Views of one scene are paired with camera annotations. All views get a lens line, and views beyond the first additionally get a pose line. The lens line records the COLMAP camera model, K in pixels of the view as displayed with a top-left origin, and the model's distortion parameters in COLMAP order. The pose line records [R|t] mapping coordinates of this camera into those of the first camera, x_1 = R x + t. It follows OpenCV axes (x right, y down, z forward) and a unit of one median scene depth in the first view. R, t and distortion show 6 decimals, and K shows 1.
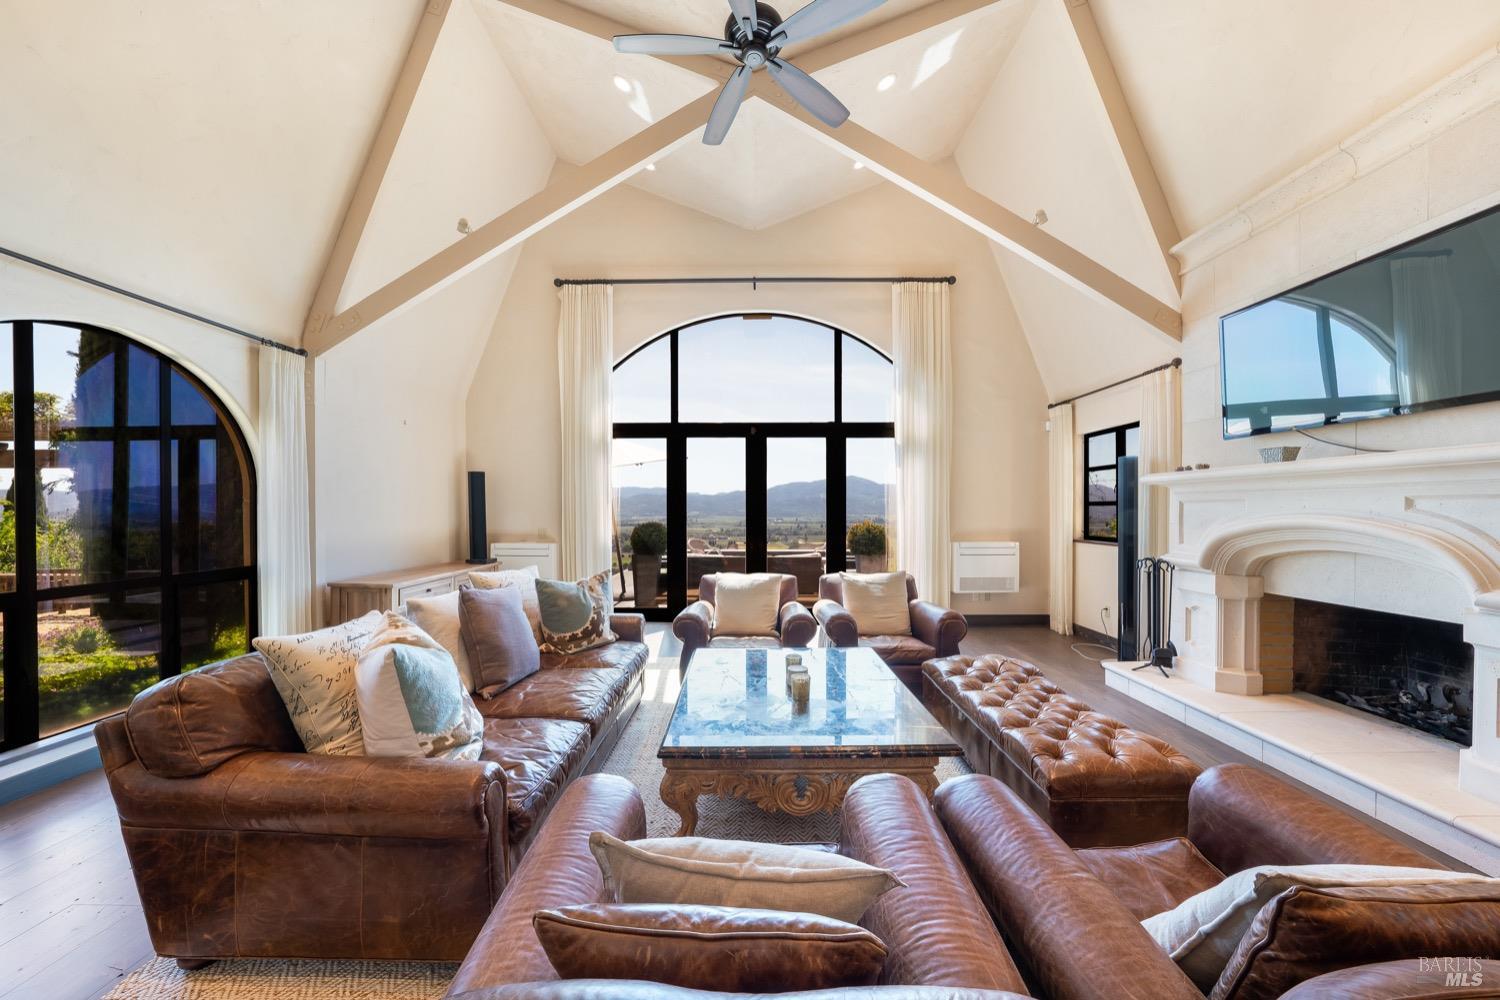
lens RADIAL K [[523.7, 0, 752.0], [0, 523.7, 513.5], [0, 0, 1]] dist [-0.031516, 0.007121]
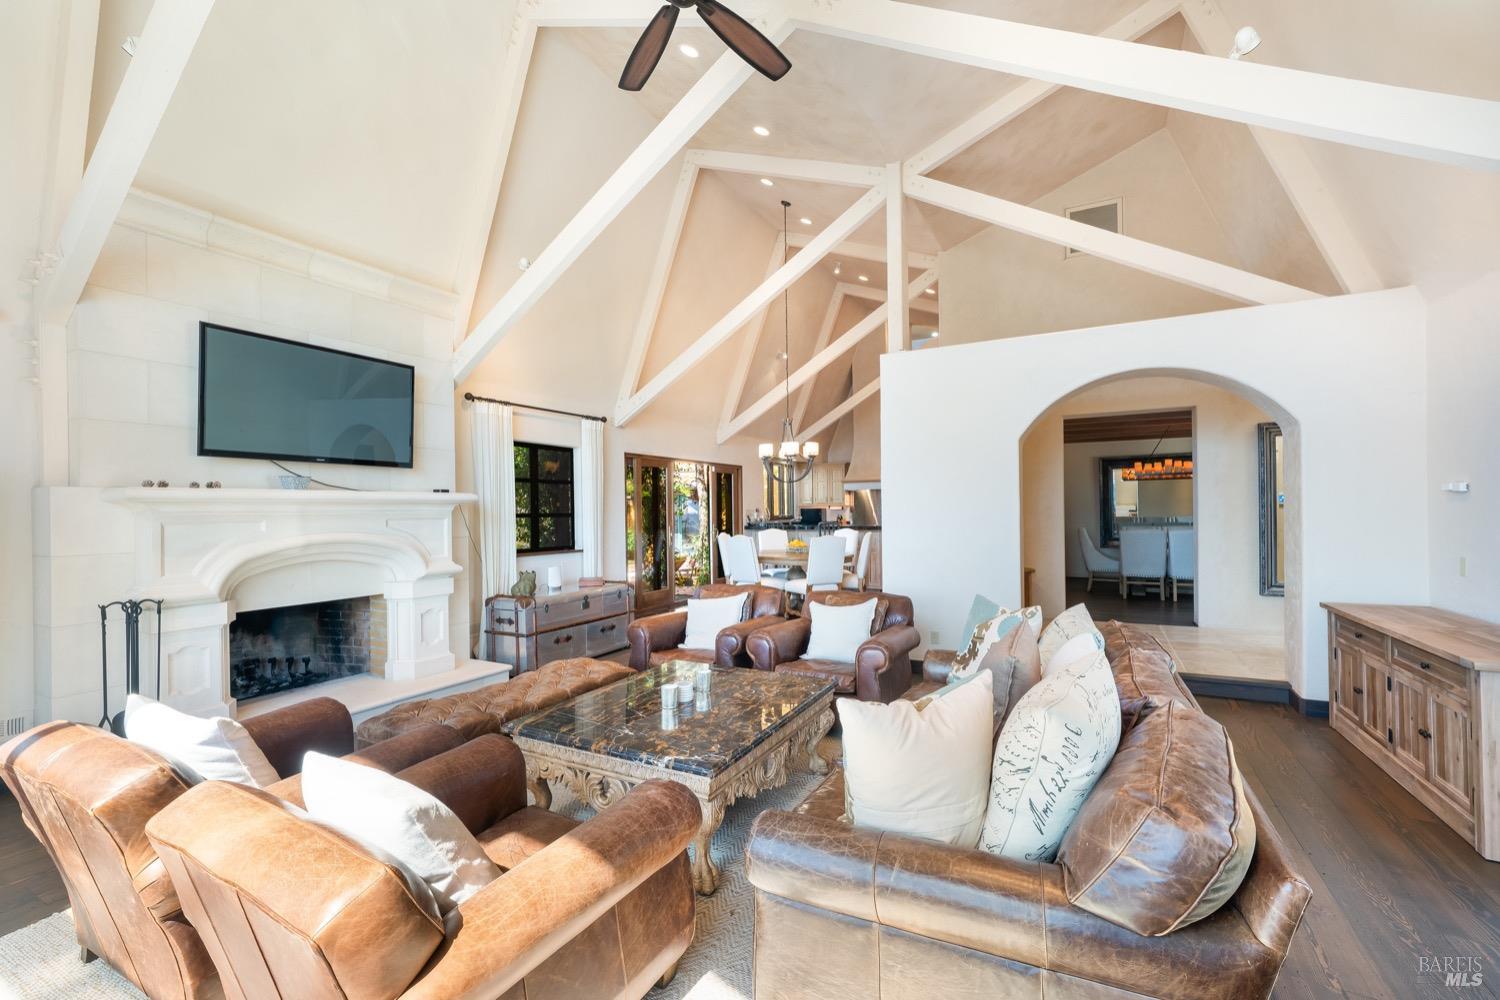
lens RADIAL K [[625.5, 0, 750.0], [0, 625.5, 500.0], [0, 0, 1]] dist [-0.008122, 0.000290]
pose [[-0.880532, 0.019685, 0.473578, -0.355506], [0.017371, 0.999806, -0.009260, -0.029274], [-0.473668, 0.000073, -0.880703, 1.164515]]
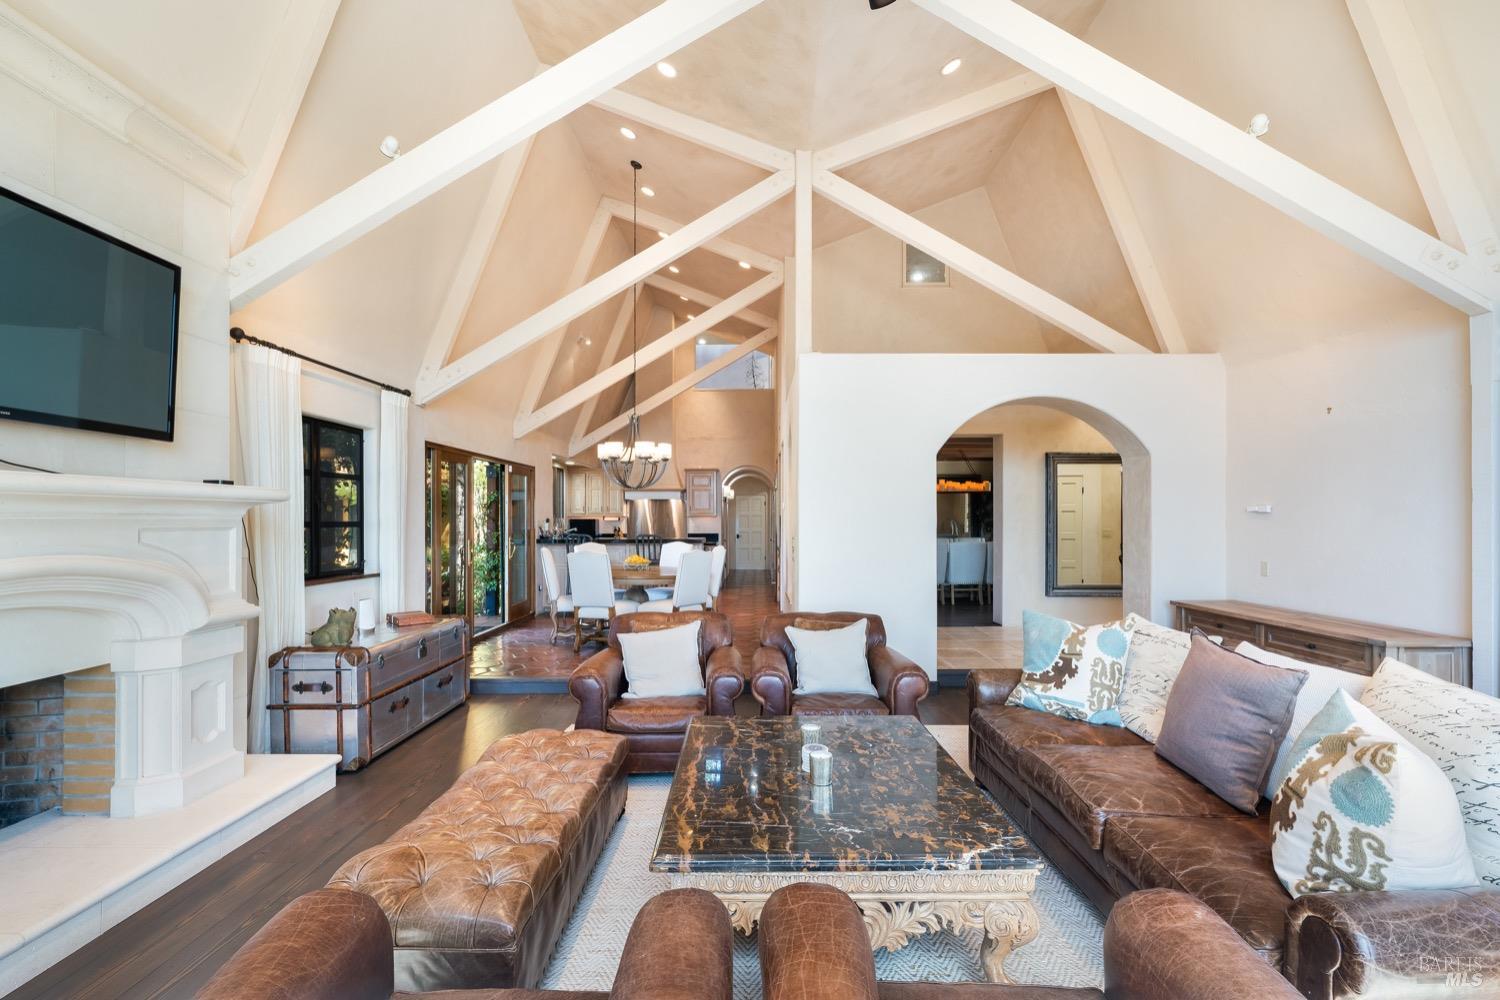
lens RADIAL K [[652.7, 0, 752.6], [0, 652.7, 508.3], [0, 0, 1]] dist [-0.007548, 0.001050]
pose [[-0.999997, 0.002192, 0.001415, 0.102760], [0.002179, 0.999957, -0.008988, -0.030306], [-0.001434, -0.008985, -0.999959, 1.139921]]
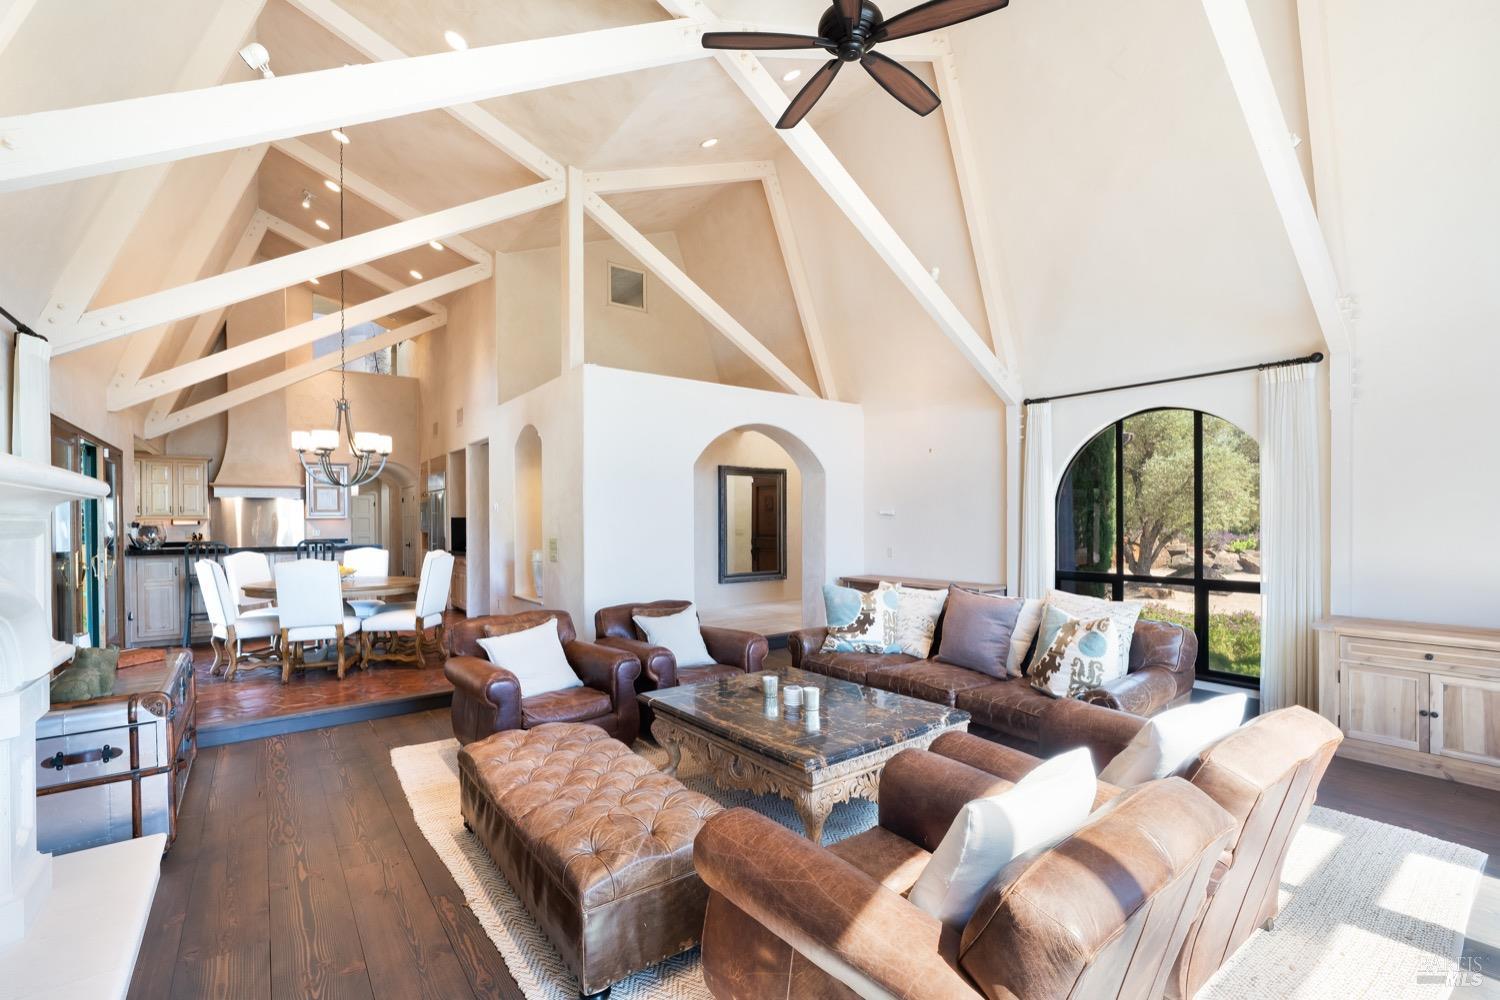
lens RADIAL K [[657.4, 0, 751.7], [0, 657.4, 515.0], [0, 0, 1]] dist [-0.007404, 0.000471]
pose [[-0.794580, 0.001412, -0.607158, 0.550572], [0.002563, 0.999996, -0.001029, -0.029535], [0.607155, -0.002374, -0.794580, 1.154370]]
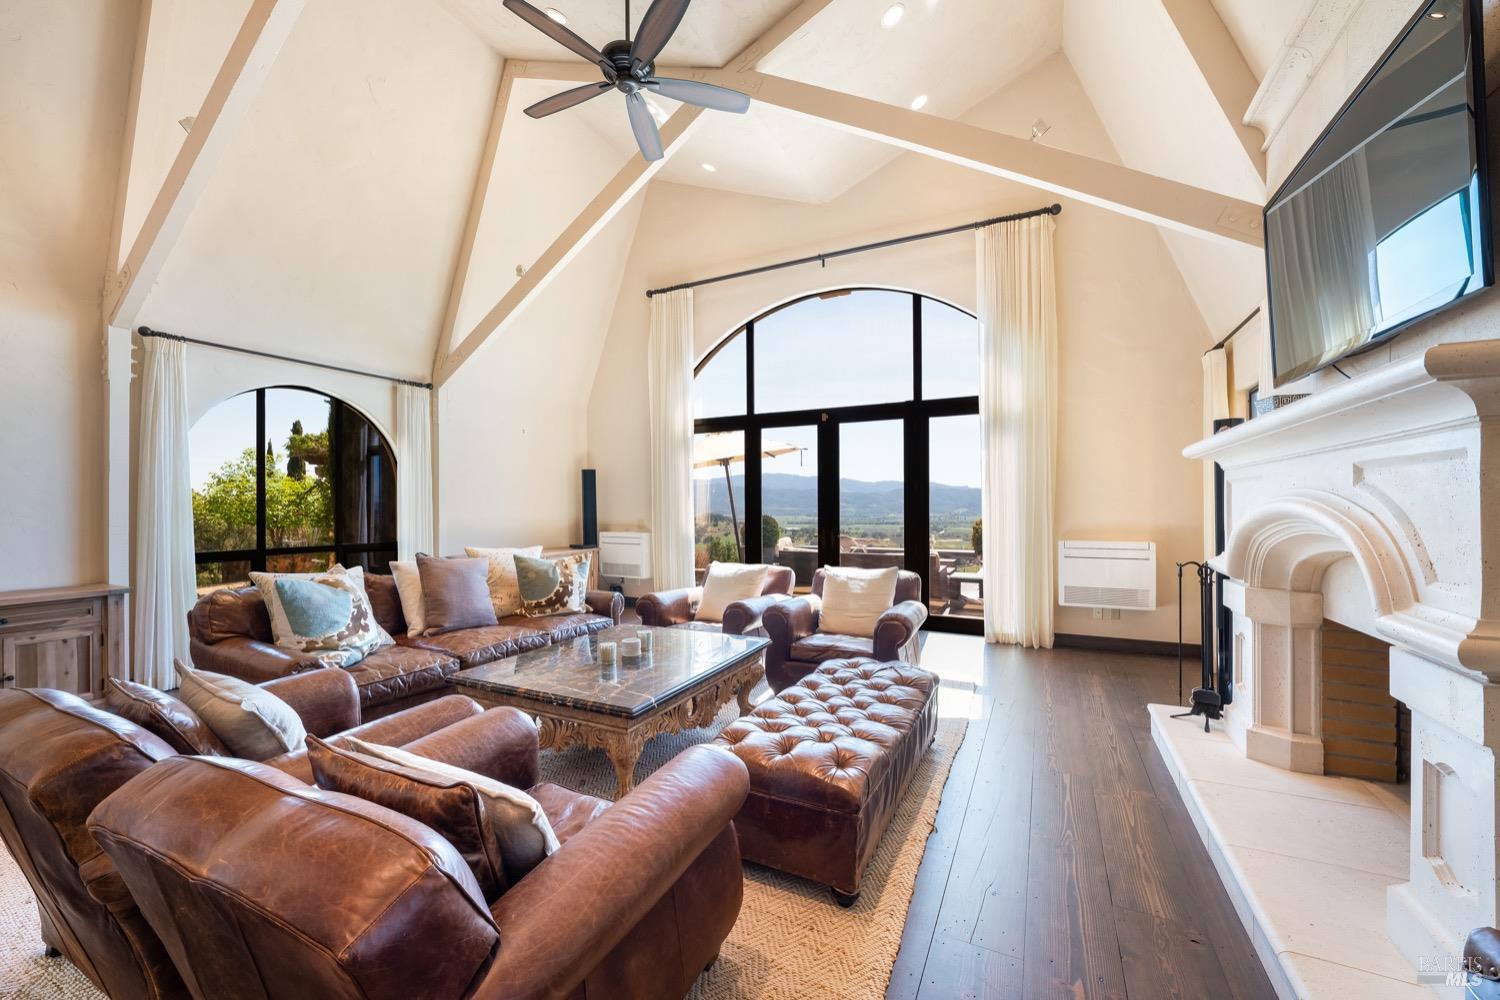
lens RADIAL K [[582.0, 0, 748.6], [0, 582.0, 504.2], [0, 0, 1]] dist [-0.015463, 0.000128]
pose [[0.893863, -0.003838, -0.448324, 0.493558], [-0.001033, 0.999943, -0.010620, 0.013333], [0.448339, 0.009956, 0.893808, 0.009972]]
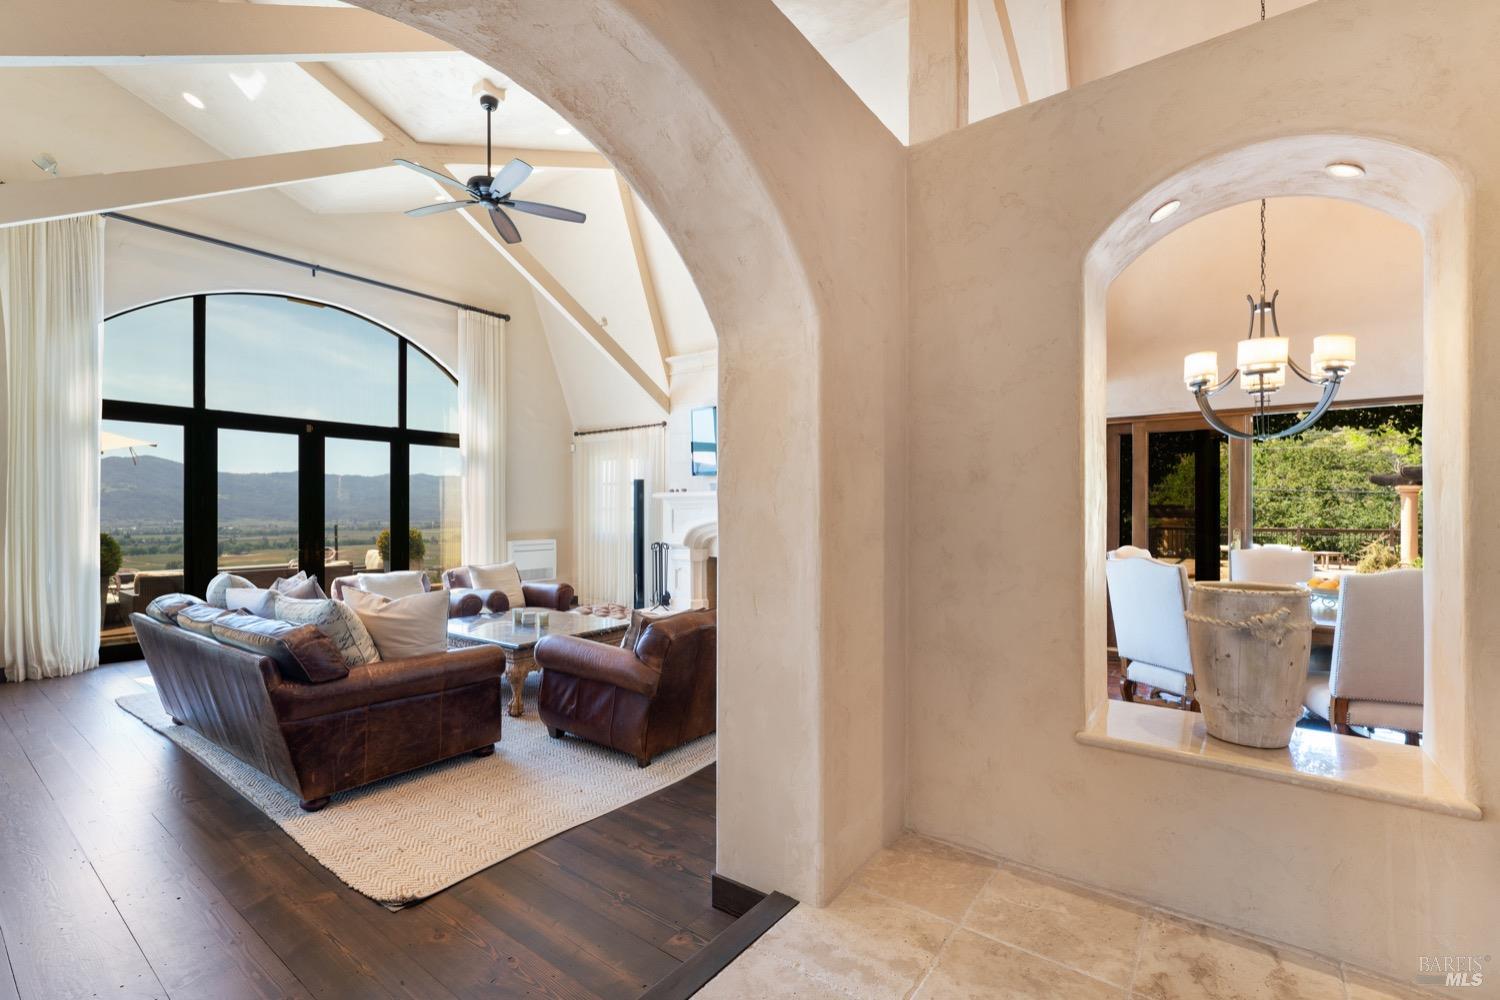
lens RADIAL K [[652.7, 0, 752.6], [0, 652.7, 508.3], [0, 0, 1]] dist [-0.007548, 0.001050]
pose [[0.590601, 0.003871, 0.806955, -0.652737], [0.005436, 0.999947, -0.008776, -0.003829], [-0.806946, 0.009570, 0.590548, -0.434544]]
